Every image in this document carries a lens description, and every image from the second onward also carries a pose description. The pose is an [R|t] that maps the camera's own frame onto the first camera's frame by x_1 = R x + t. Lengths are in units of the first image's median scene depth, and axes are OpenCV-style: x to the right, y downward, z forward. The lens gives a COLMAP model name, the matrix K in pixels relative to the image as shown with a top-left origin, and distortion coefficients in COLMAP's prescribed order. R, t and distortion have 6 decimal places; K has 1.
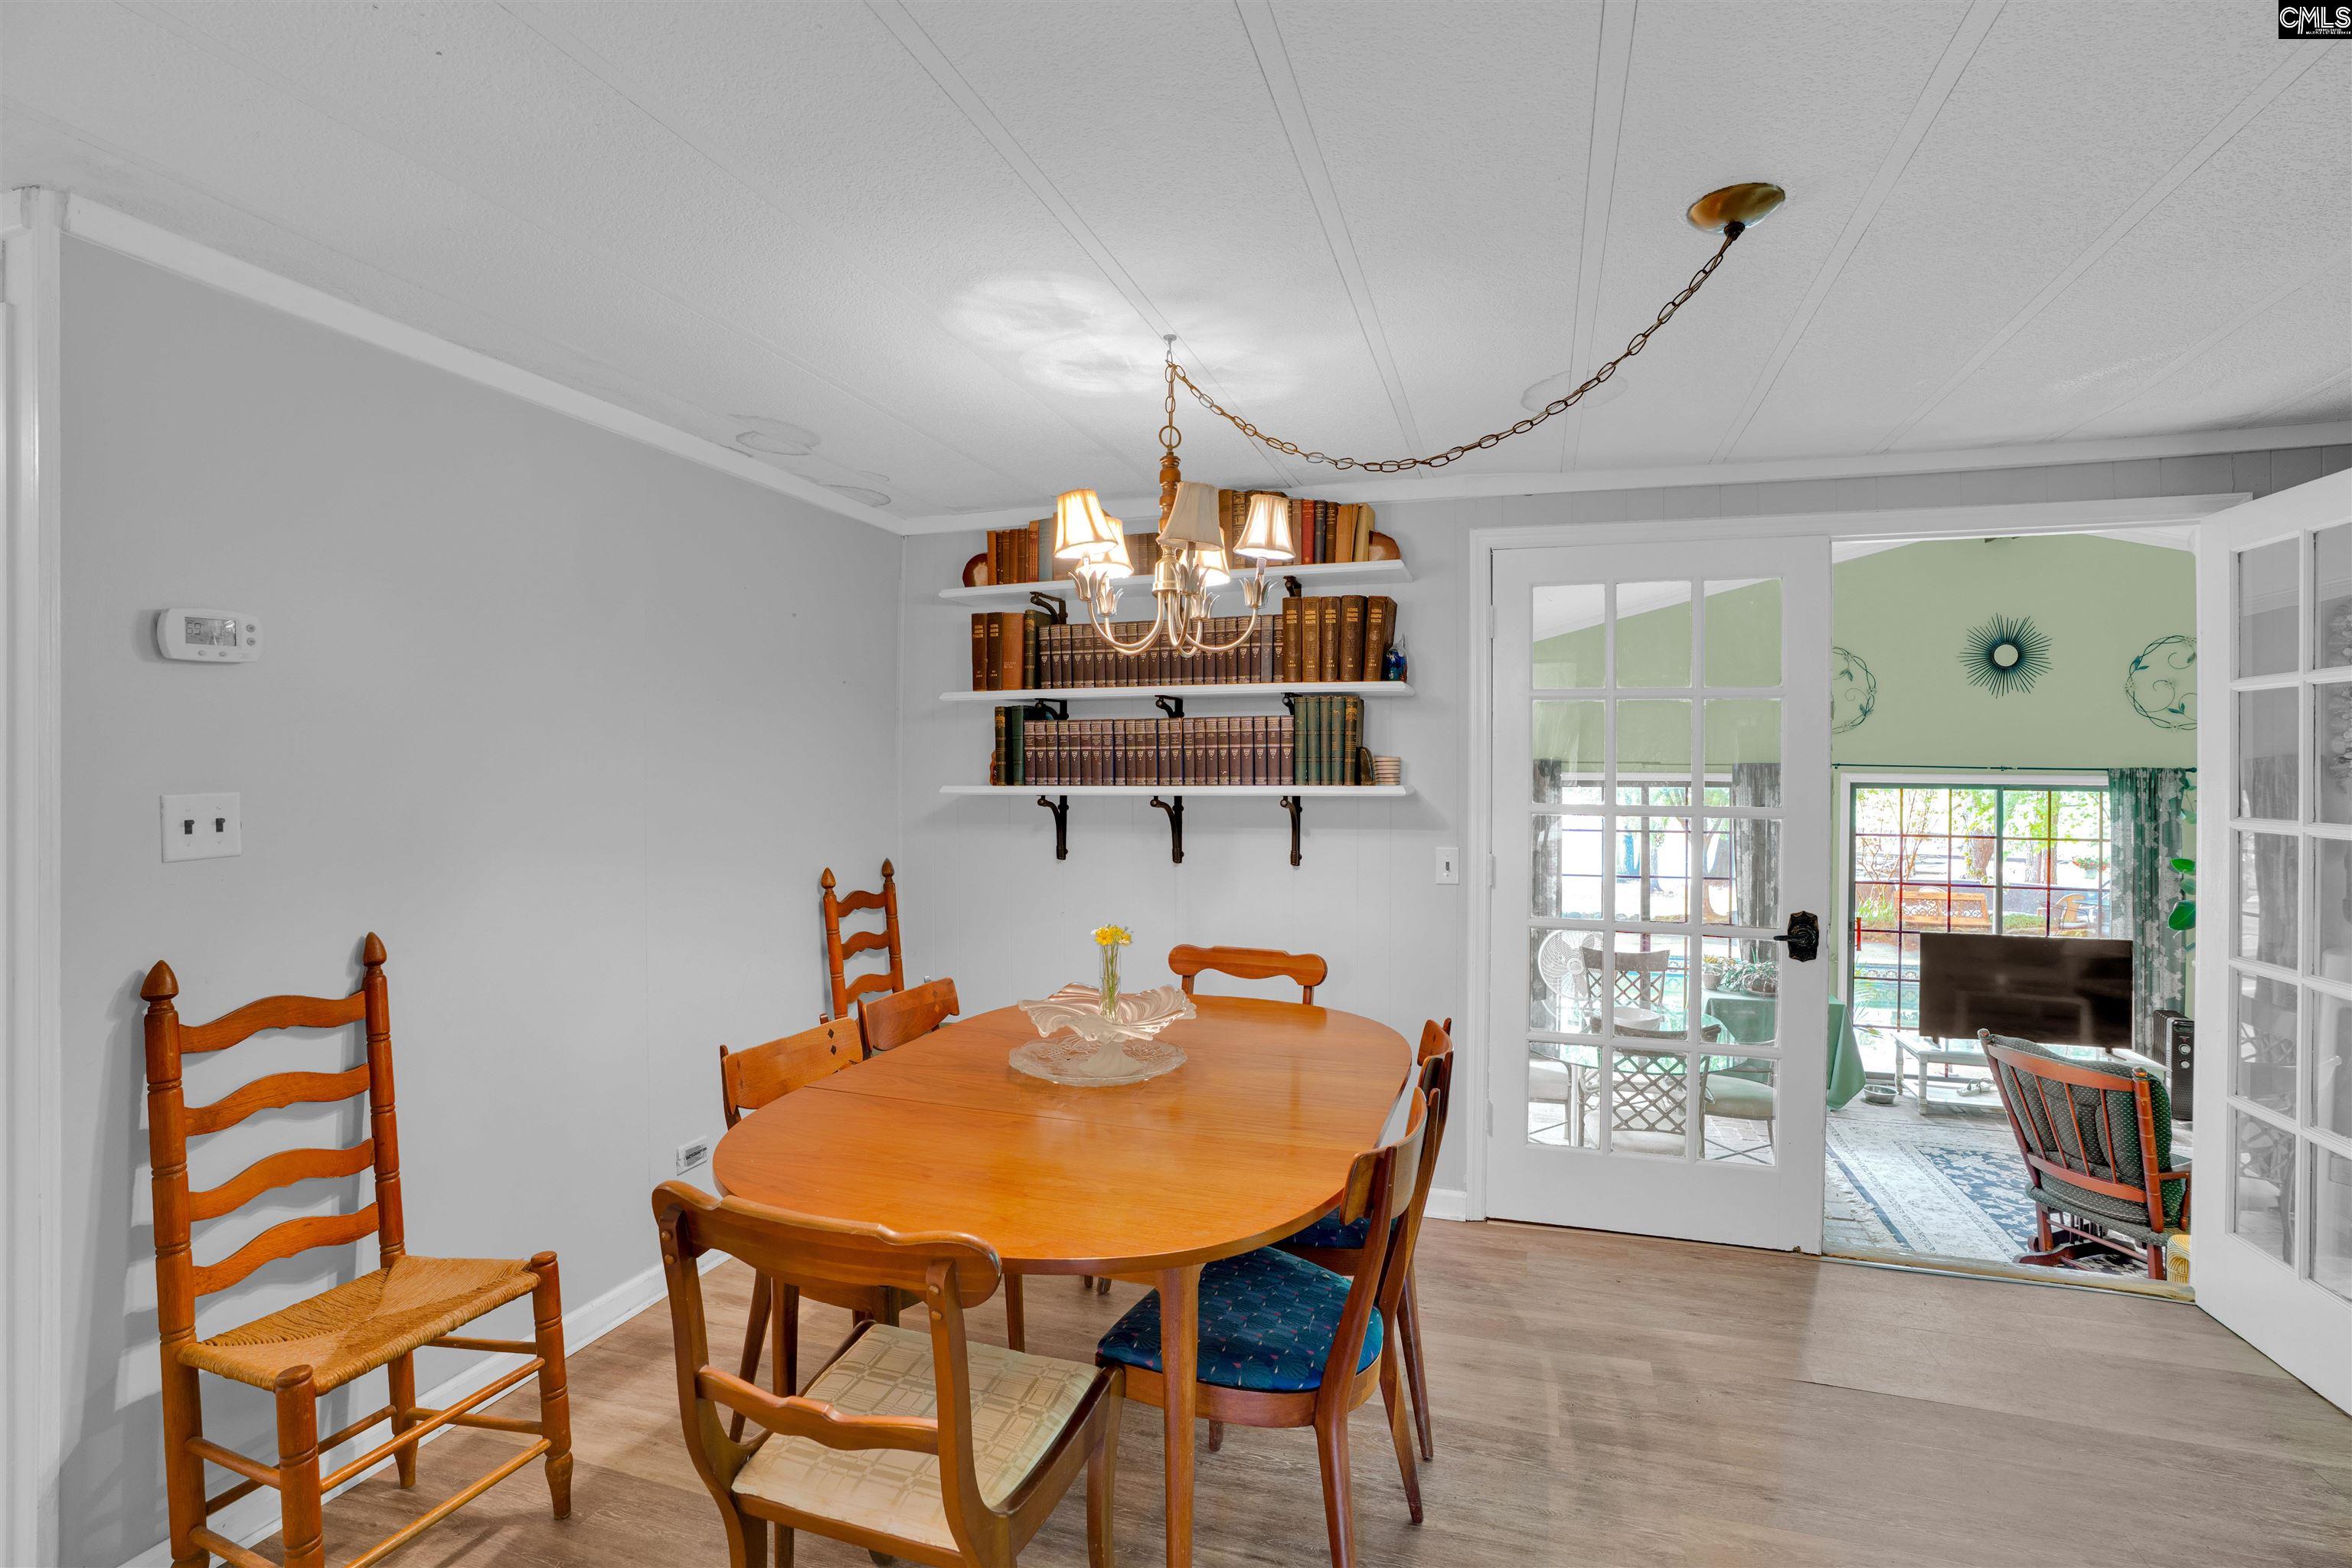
lens RADIAL K [[1083.4, 0, 1176.2], [0, 1083.4, 772.4], [0, 0, 1]] dist [-0.069134, 0.027726]
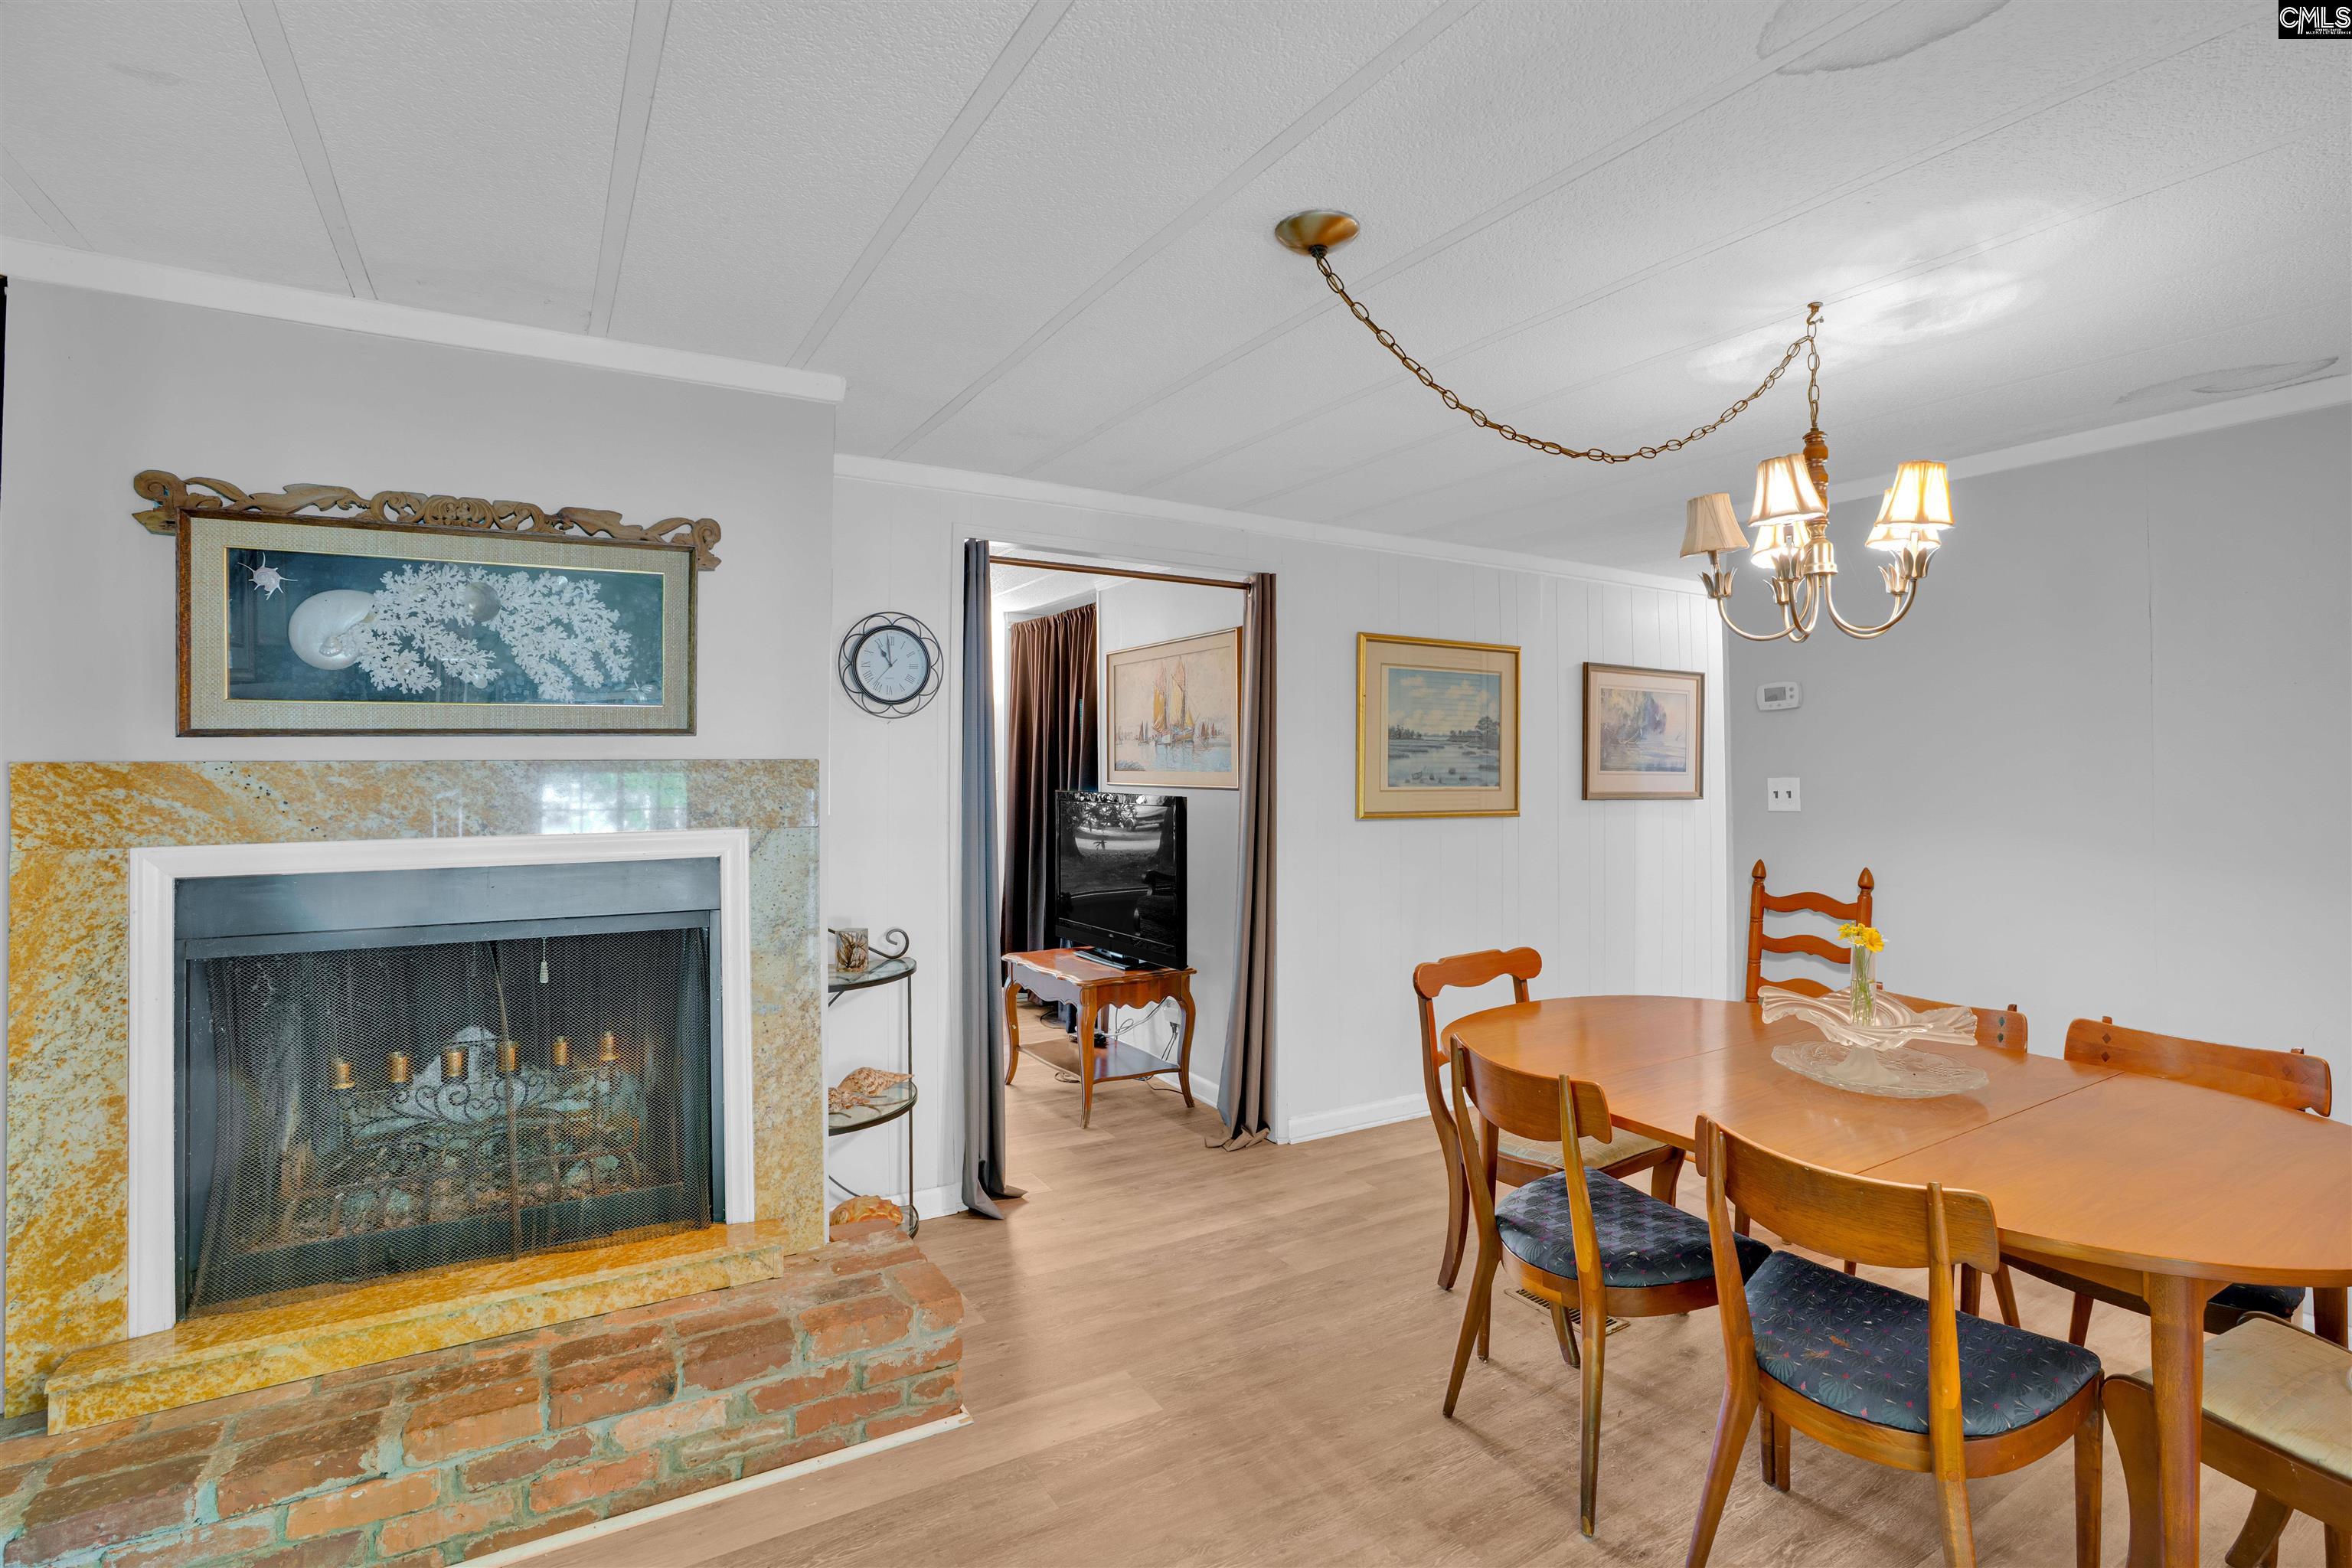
lens RADIAL K [[1103.5, 0, 1166.4], [0, 1103.5, 749.6], [0, 0, 1]] dist [-0.018753, 0.000164]
pose [[-0.666226, -0.015351, -0.745592, 0.679173], [-0.003712, 0.999844, -0.017268, 0.003793], [0.745740, -0.008737, -0.666179, 0.755459]]
